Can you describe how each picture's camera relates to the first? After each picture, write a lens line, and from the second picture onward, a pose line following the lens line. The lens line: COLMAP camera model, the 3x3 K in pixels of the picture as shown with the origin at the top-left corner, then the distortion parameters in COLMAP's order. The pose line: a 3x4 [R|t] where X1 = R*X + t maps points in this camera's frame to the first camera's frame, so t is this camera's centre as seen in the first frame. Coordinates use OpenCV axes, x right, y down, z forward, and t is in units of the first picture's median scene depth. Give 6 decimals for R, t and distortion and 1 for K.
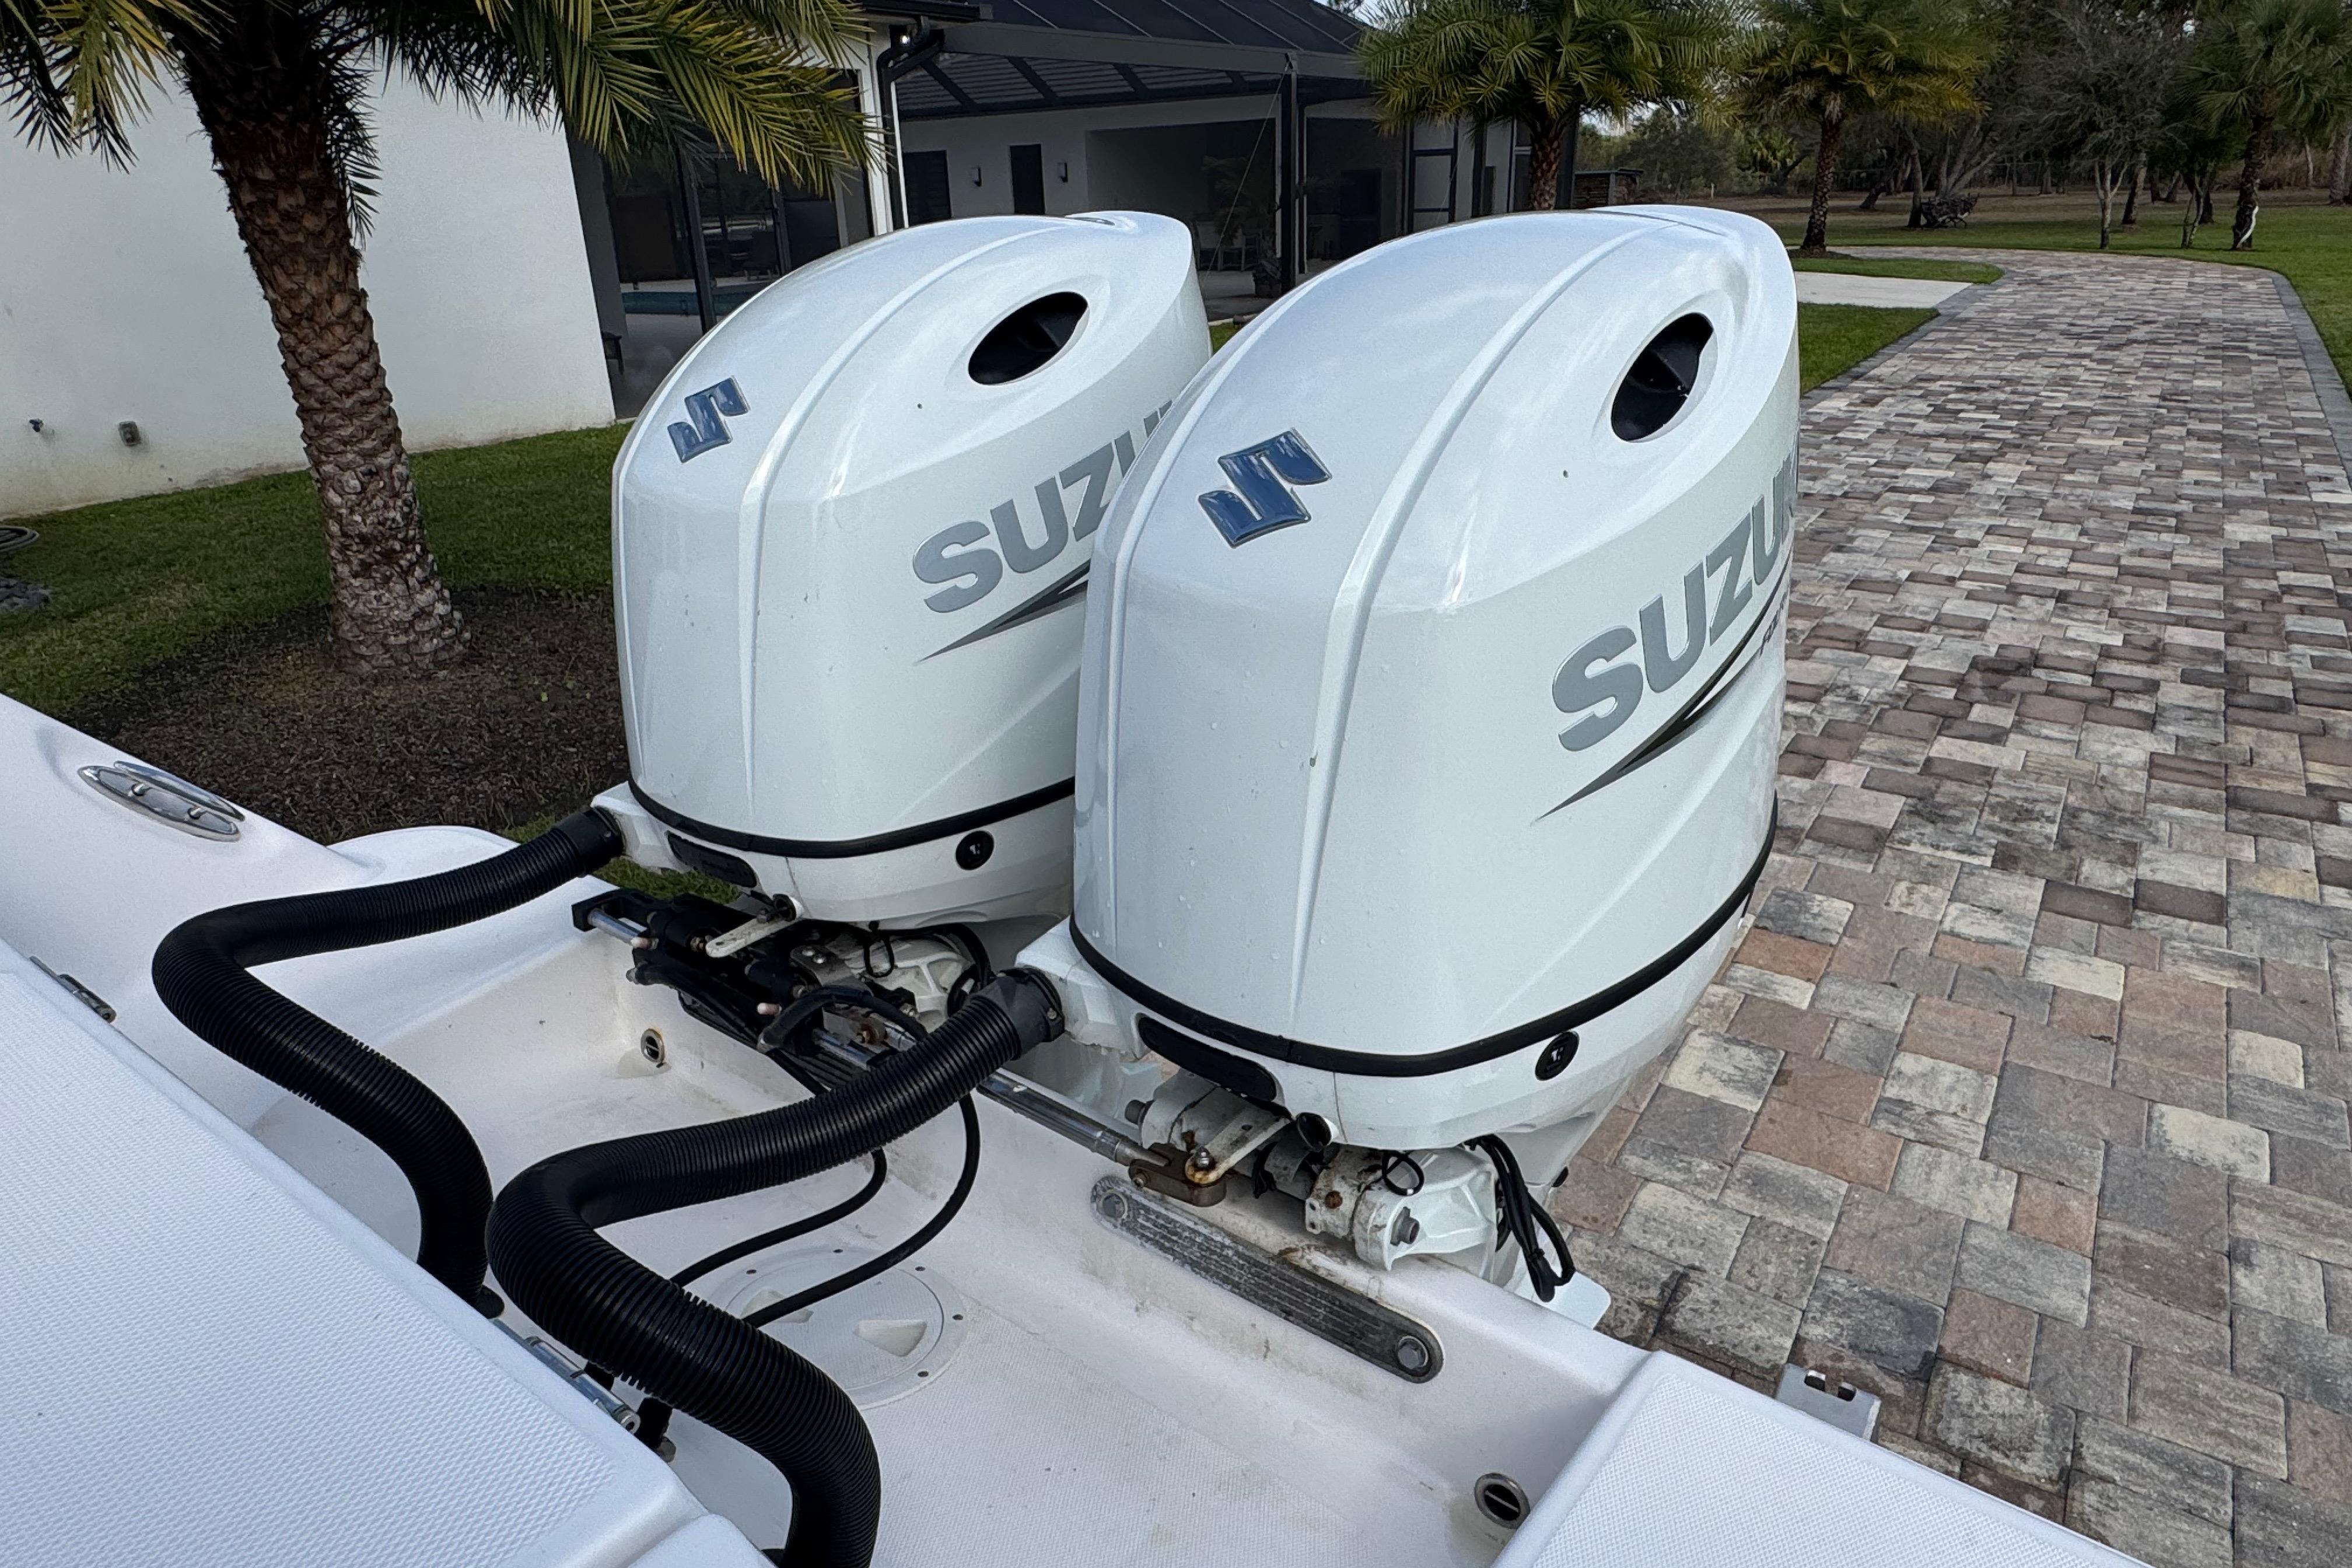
lens RADIAL K [[1413.1, 0, 1187.0], [0, 1413.1, 781.8], [0, 0, 1]] dist [-0.001622, 0.001111]
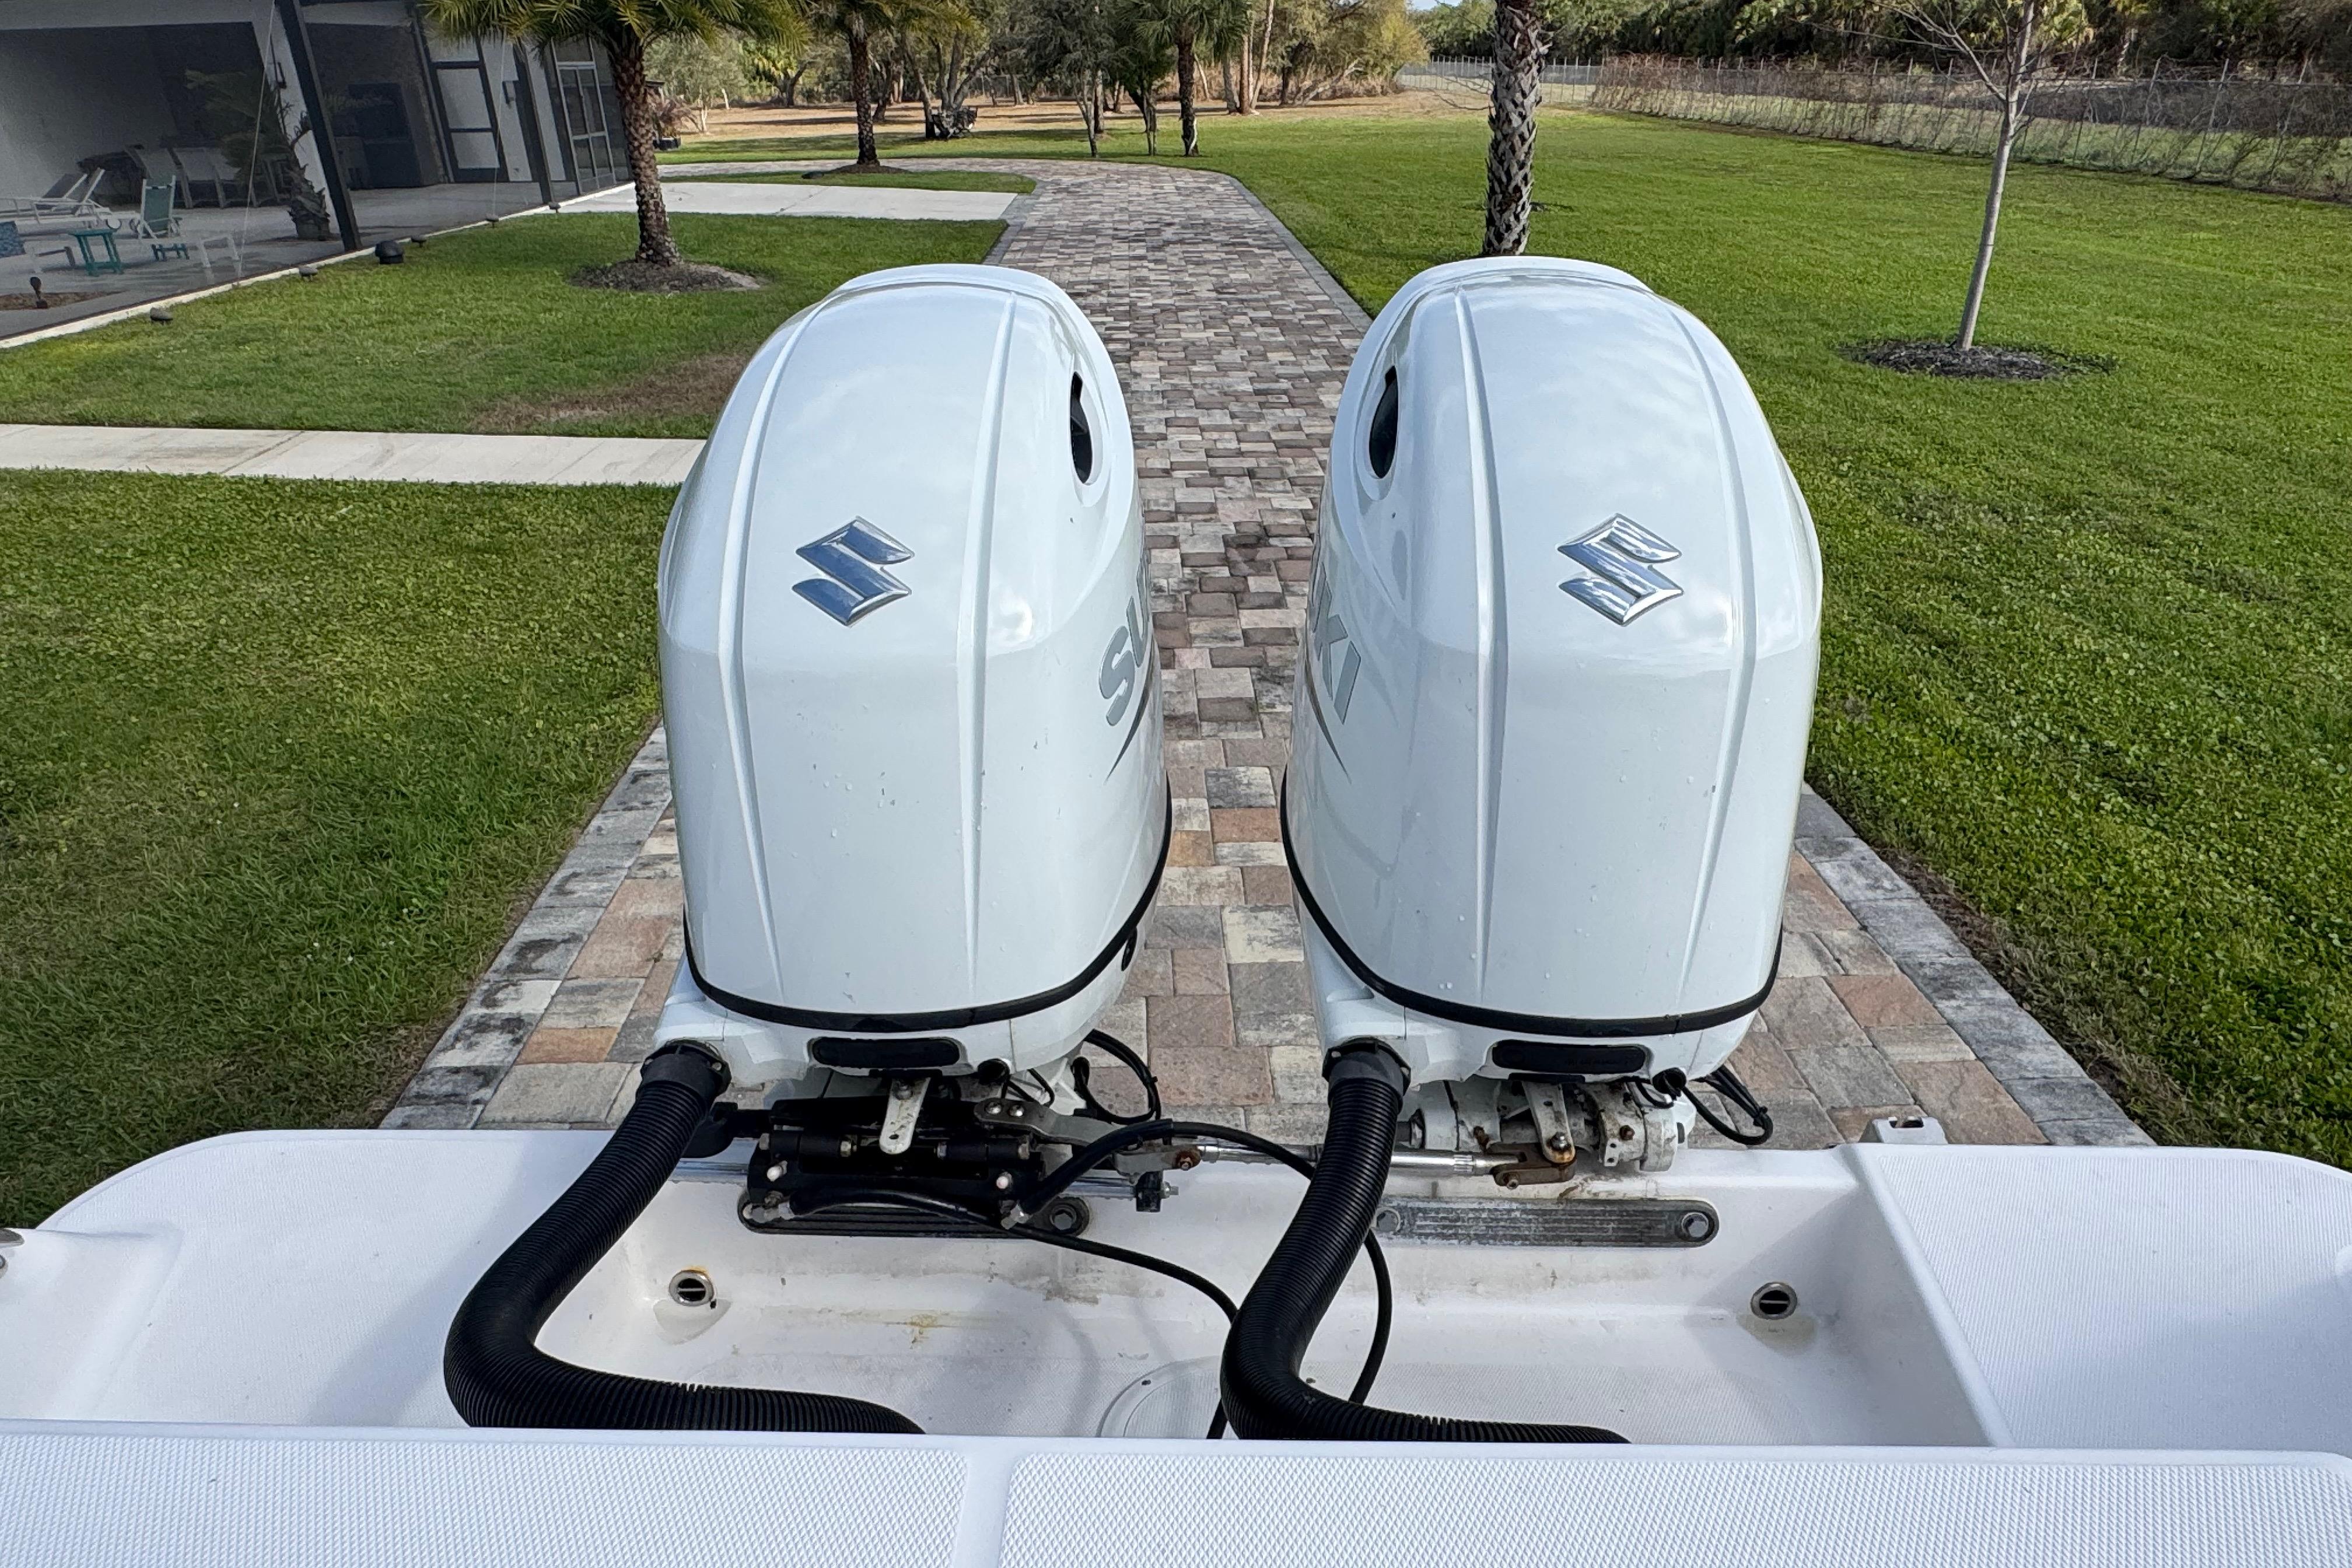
lens RADIAL K [[1413.1, 0, 1137.6], [0, 1413.1, 774.7], [0, 0, 1]] dist [-0.001622, 0.001111]
pose [[0.822673, -0.245308, 0.512867, -0.139037], [0.218565, 0.969256, 0.113010, -0.040243], [-0.524822, 0.019124, 0.850997, 0.034263]]
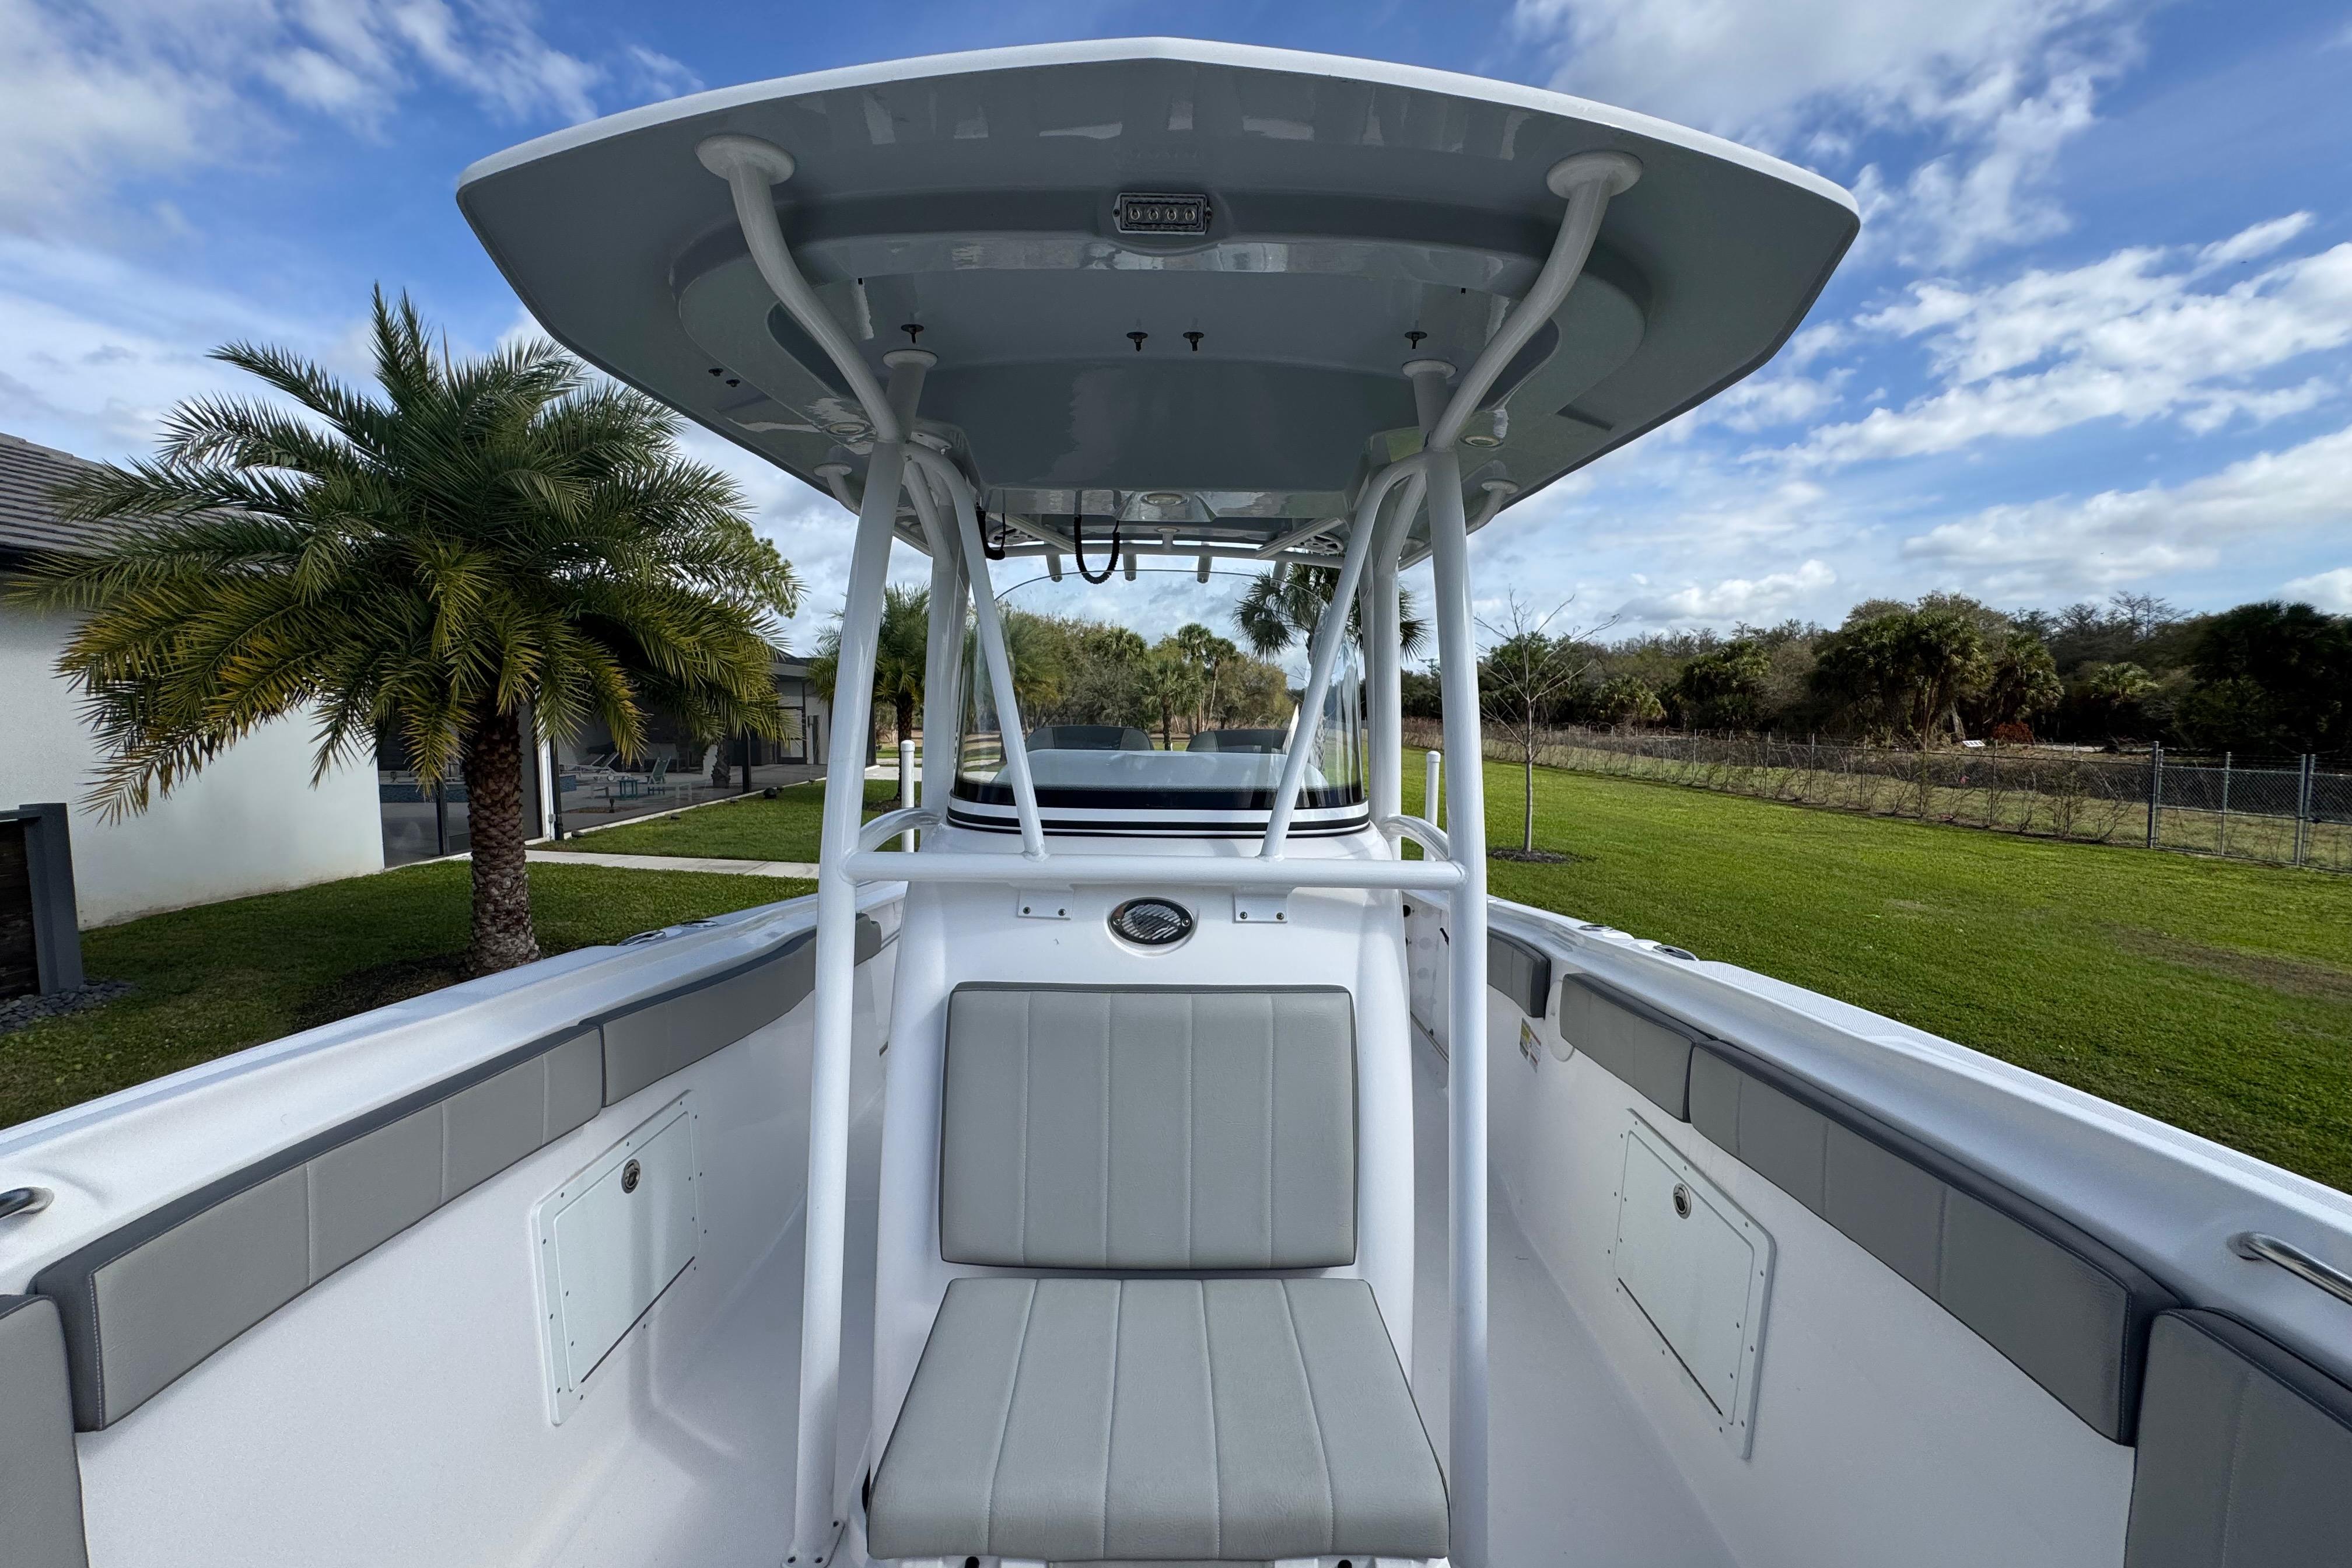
lens RADIAL K [[954.0, 0, 1175.4], [0, 954.0, 784.1], [0, 0, 1]] dist [-0.003390, 0.000207]
pose [[0.799127, -0.011694, 0.601048, -0.522949], [0.206165, 0.944509, -0.255732, 0.149589], [-0.564705, 0.328278, 0.757194, -0.451644]]
